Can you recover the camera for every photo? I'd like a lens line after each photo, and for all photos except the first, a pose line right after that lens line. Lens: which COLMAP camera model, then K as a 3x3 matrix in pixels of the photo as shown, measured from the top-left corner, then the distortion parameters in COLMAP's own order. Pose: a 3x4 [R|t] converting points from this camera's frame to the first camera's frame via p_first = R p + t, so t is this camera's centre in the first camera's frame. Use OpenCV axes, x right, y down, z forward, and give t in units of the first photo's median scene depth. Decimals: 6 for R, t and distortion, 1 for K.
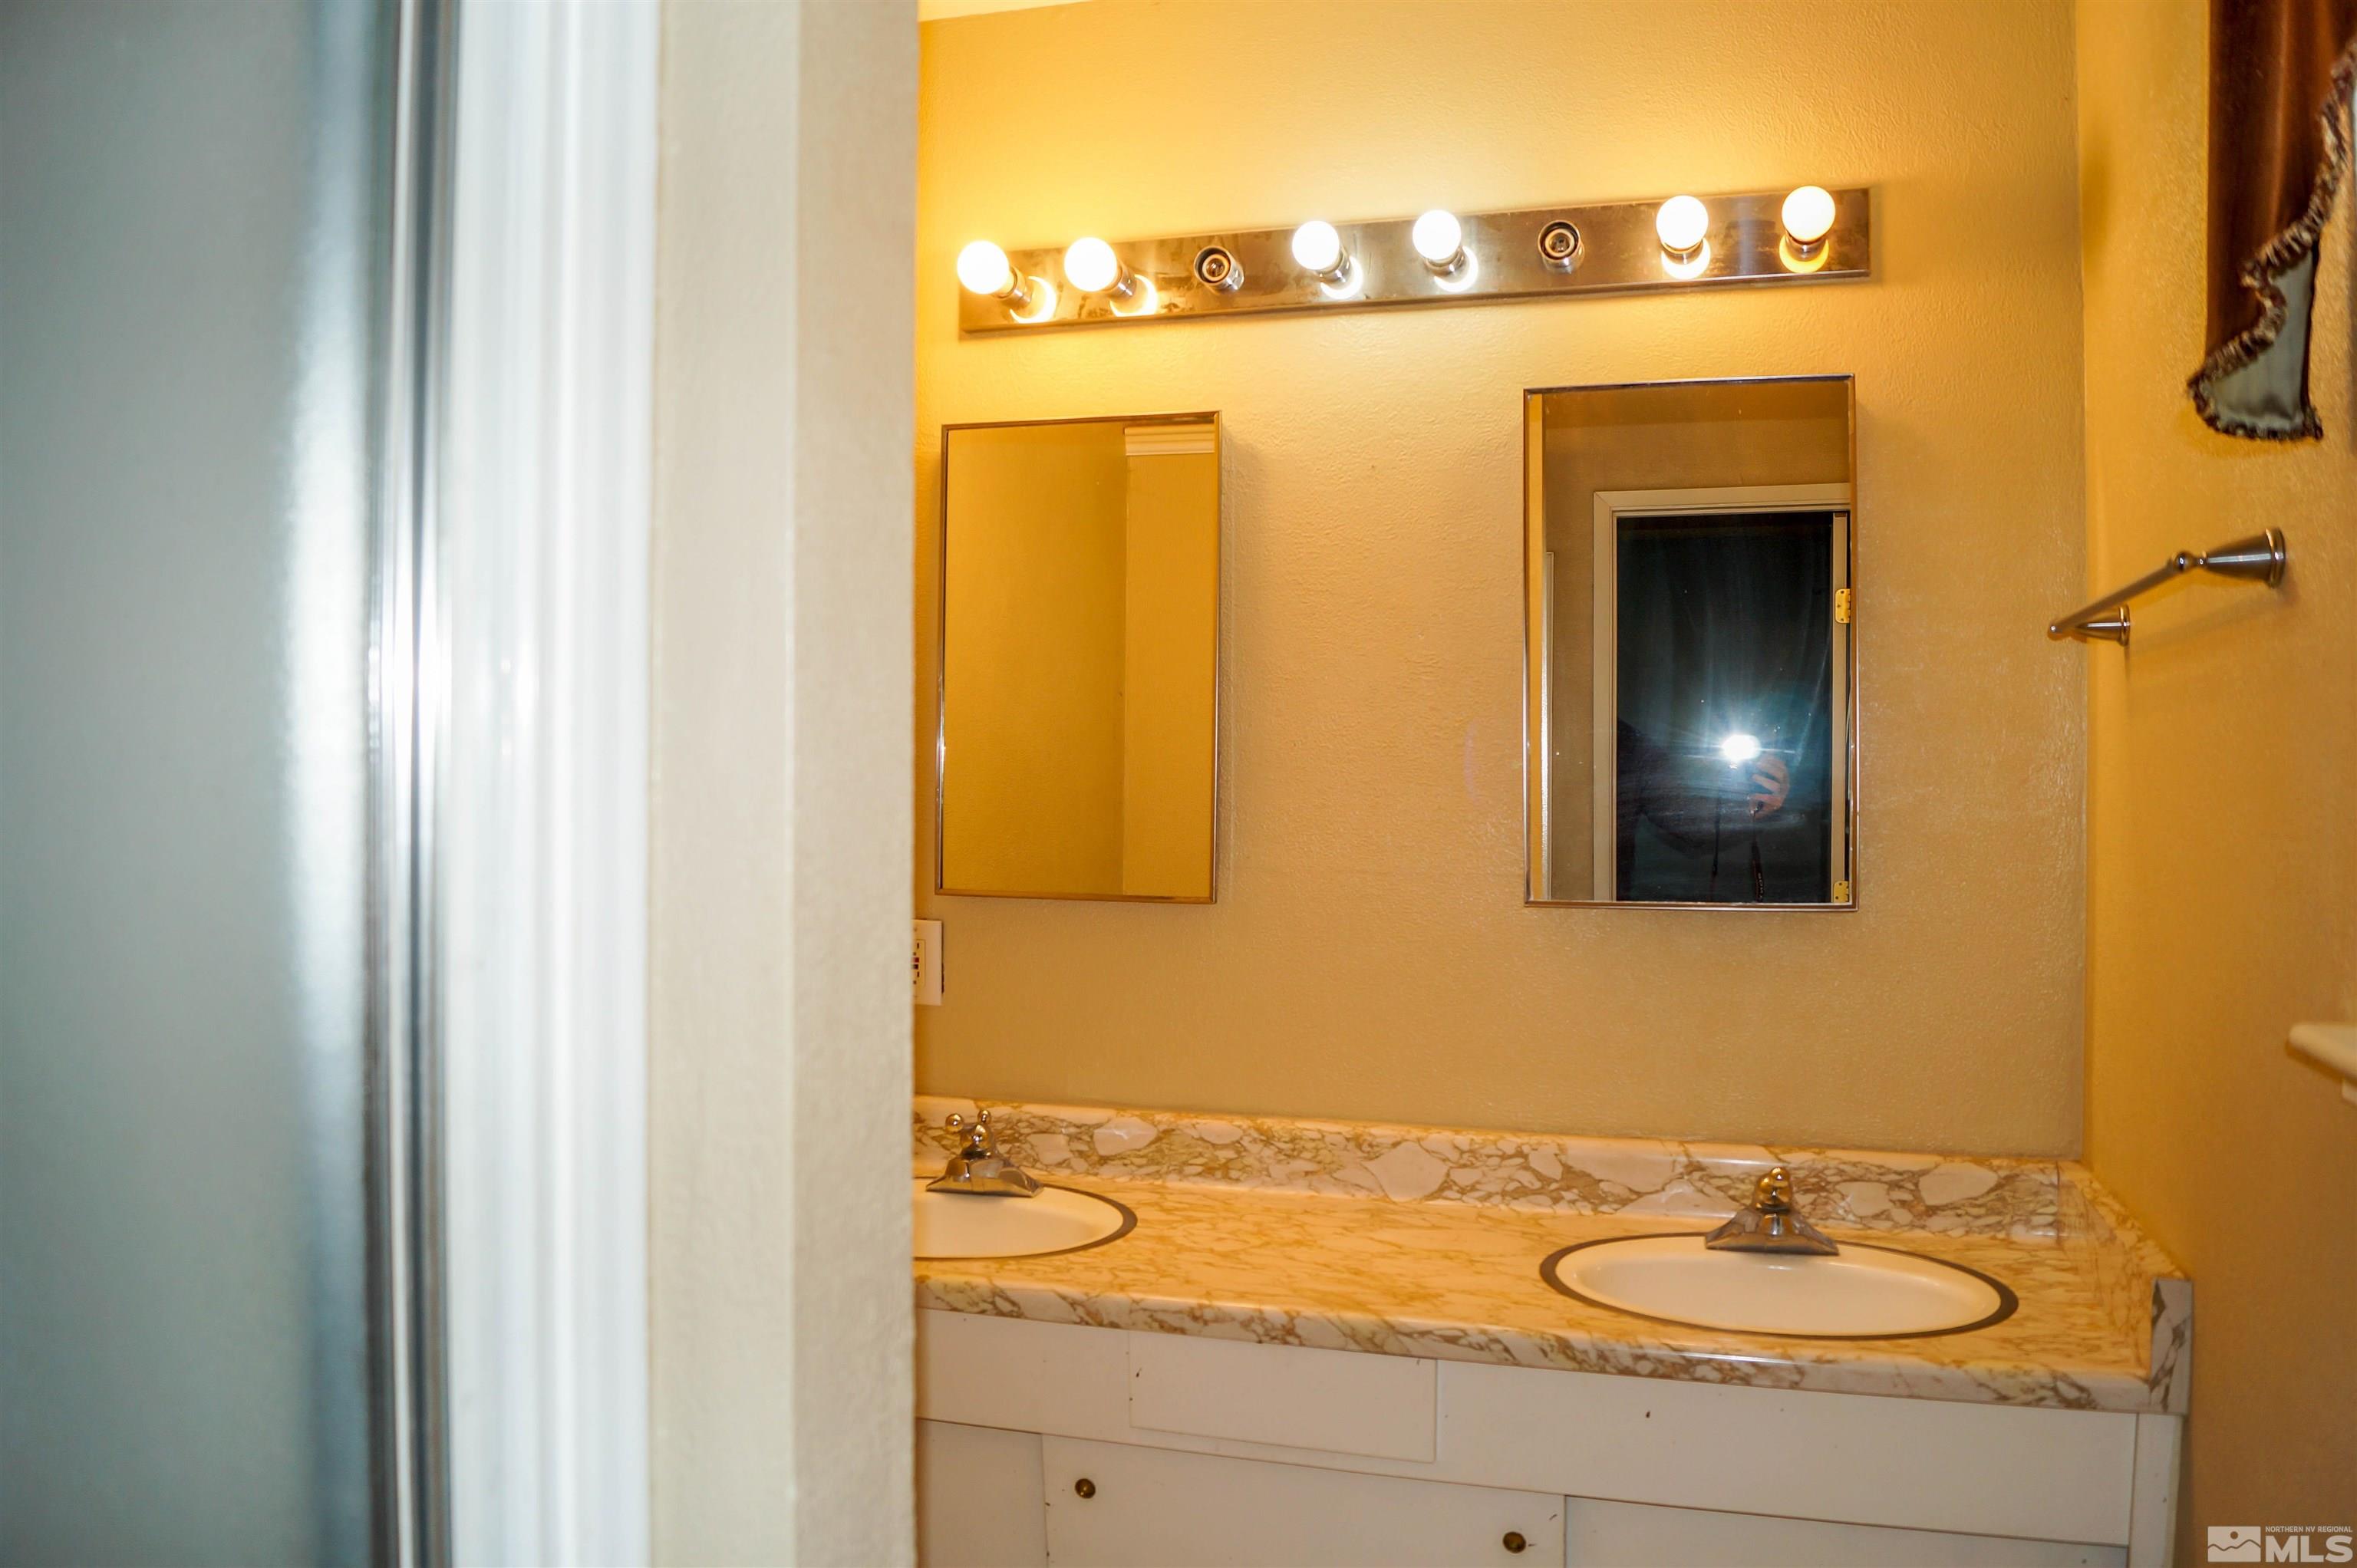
lens RADIAL K [[1870.8, 0, 1178.5], [0, 1870.8, 784.0], [0, 0, 1]] dist [-0.082761, 0.005807]
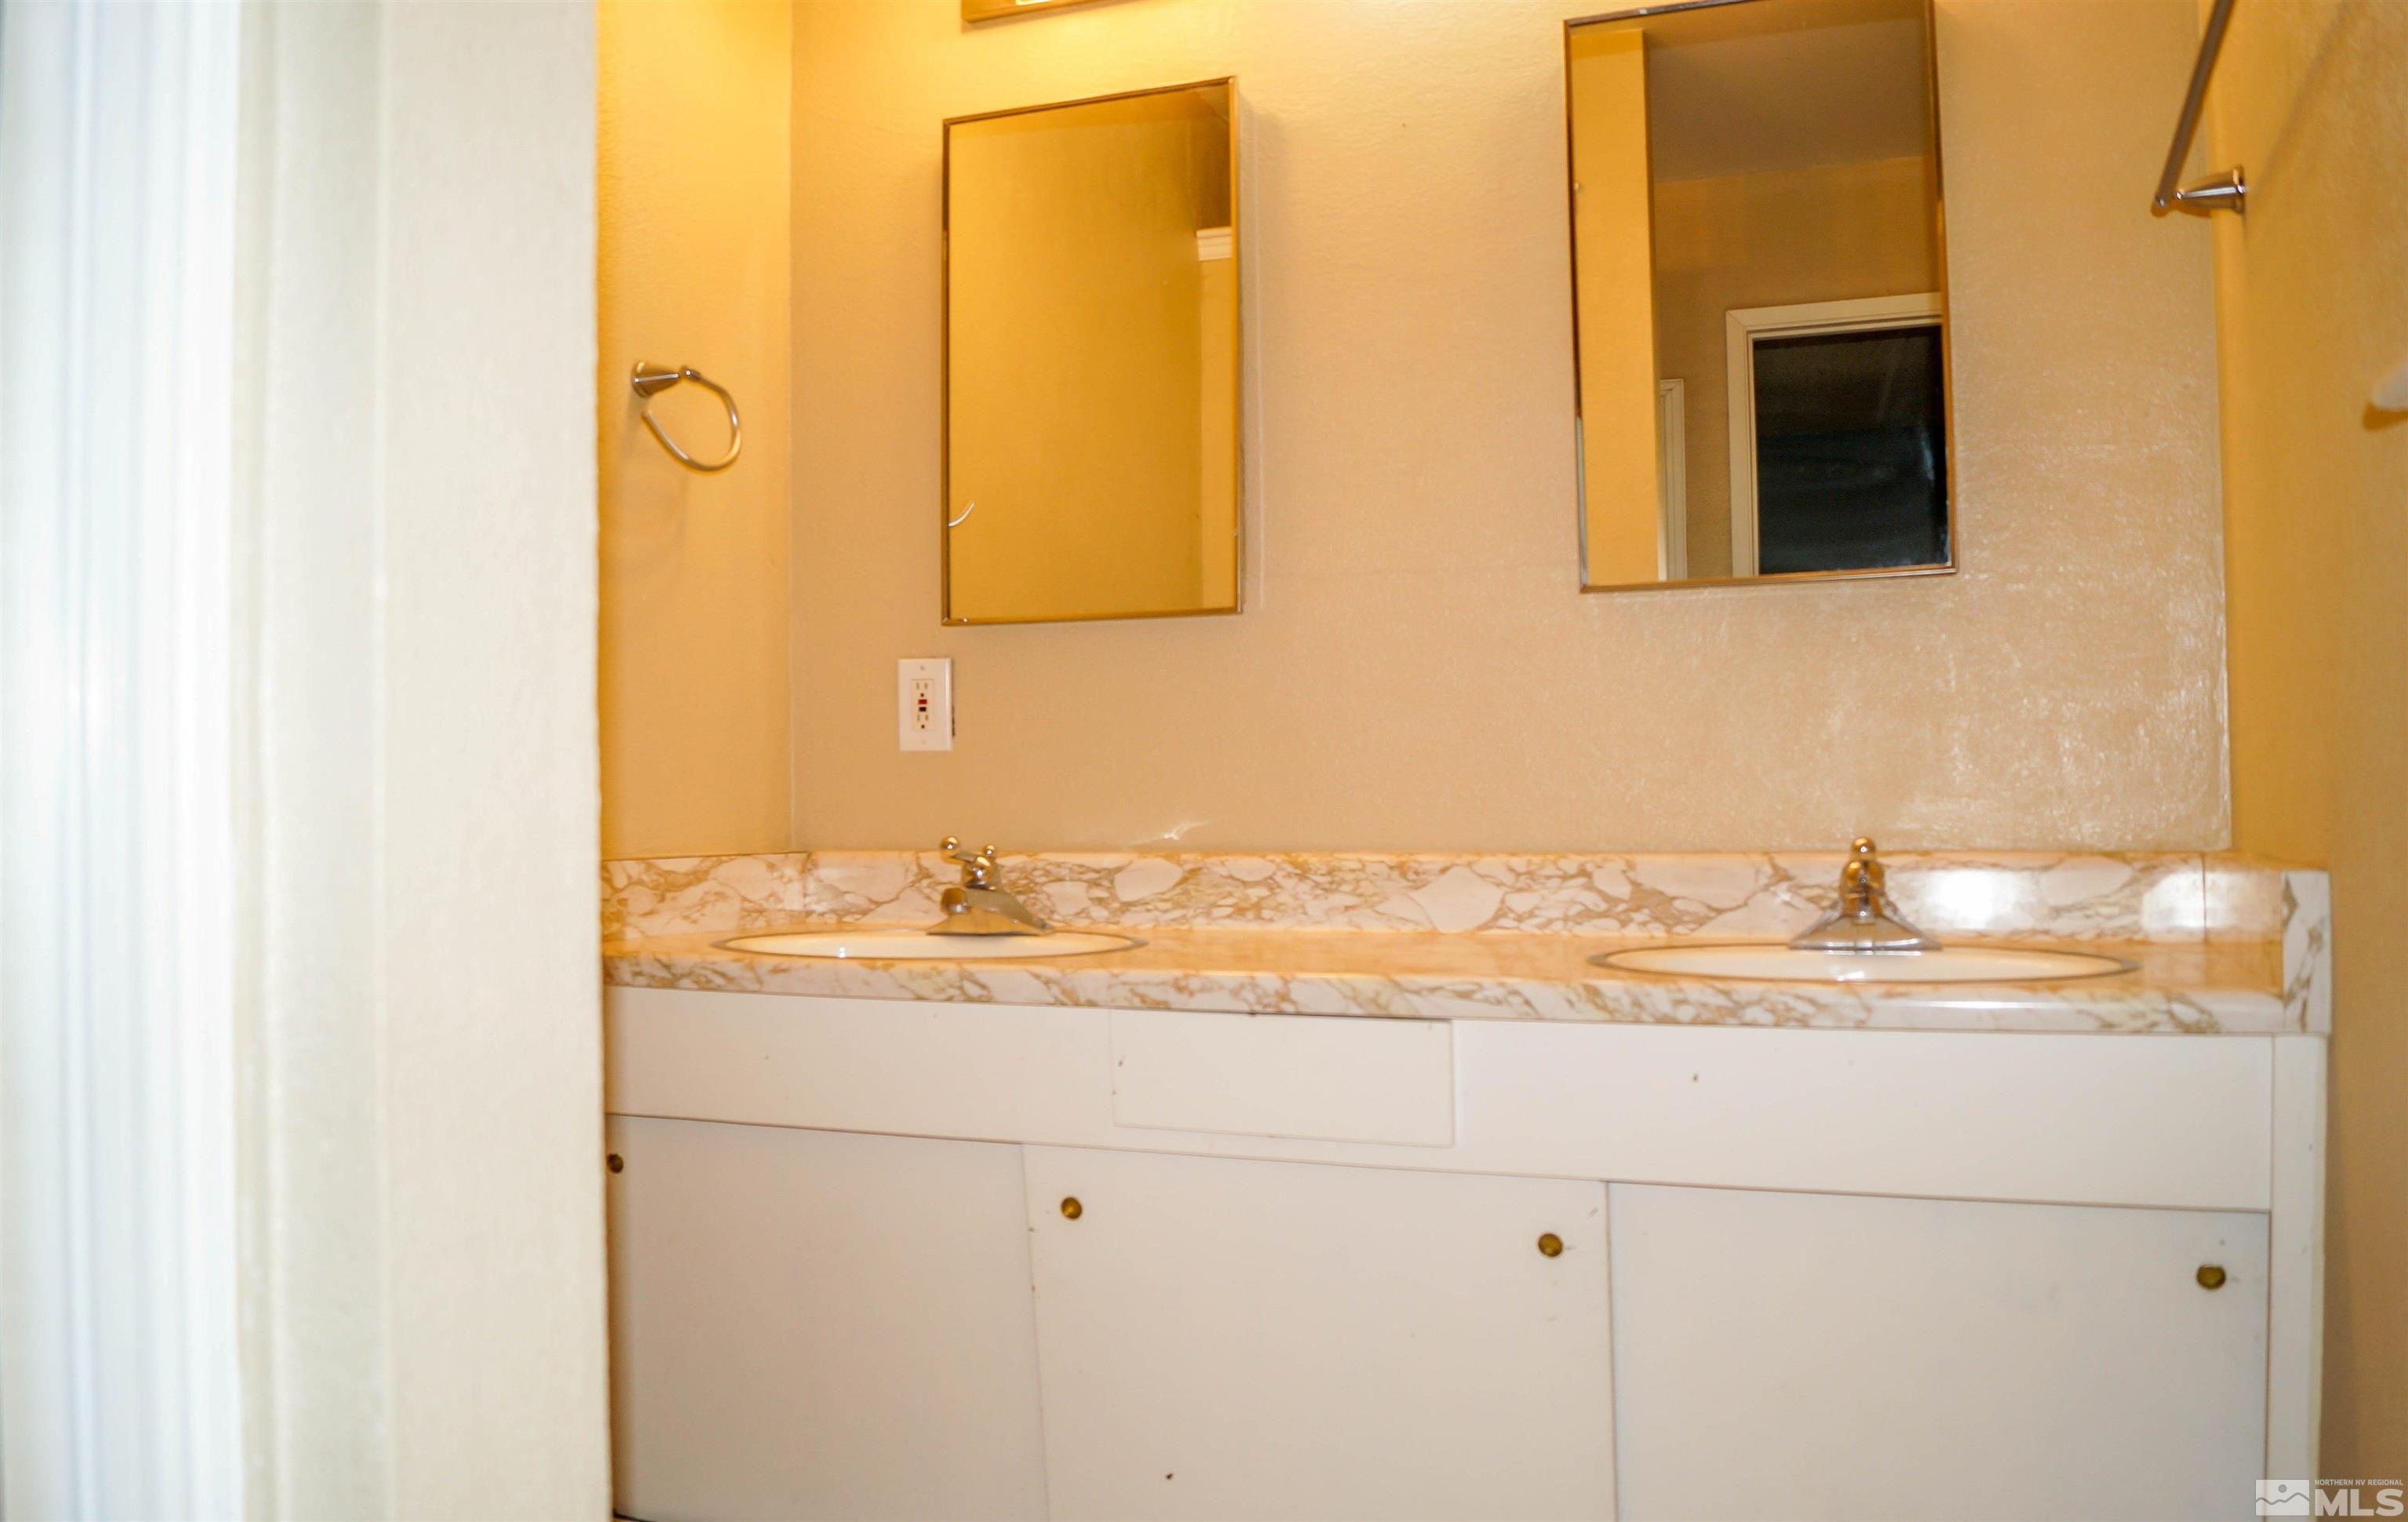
lens RADIAL K [[1988.3, 0, 1204.0], [0, 1988.3, 761.0], [0, 0, 1]] dist [-0.081528, -0.000913]
pose [[0.996849, -0.019114, -0.076982, 0.078141], [0.017316, 0.999563, -0.023955, 0.165996], [0.077406, 0.022547, 0.996745, 0.048146]]
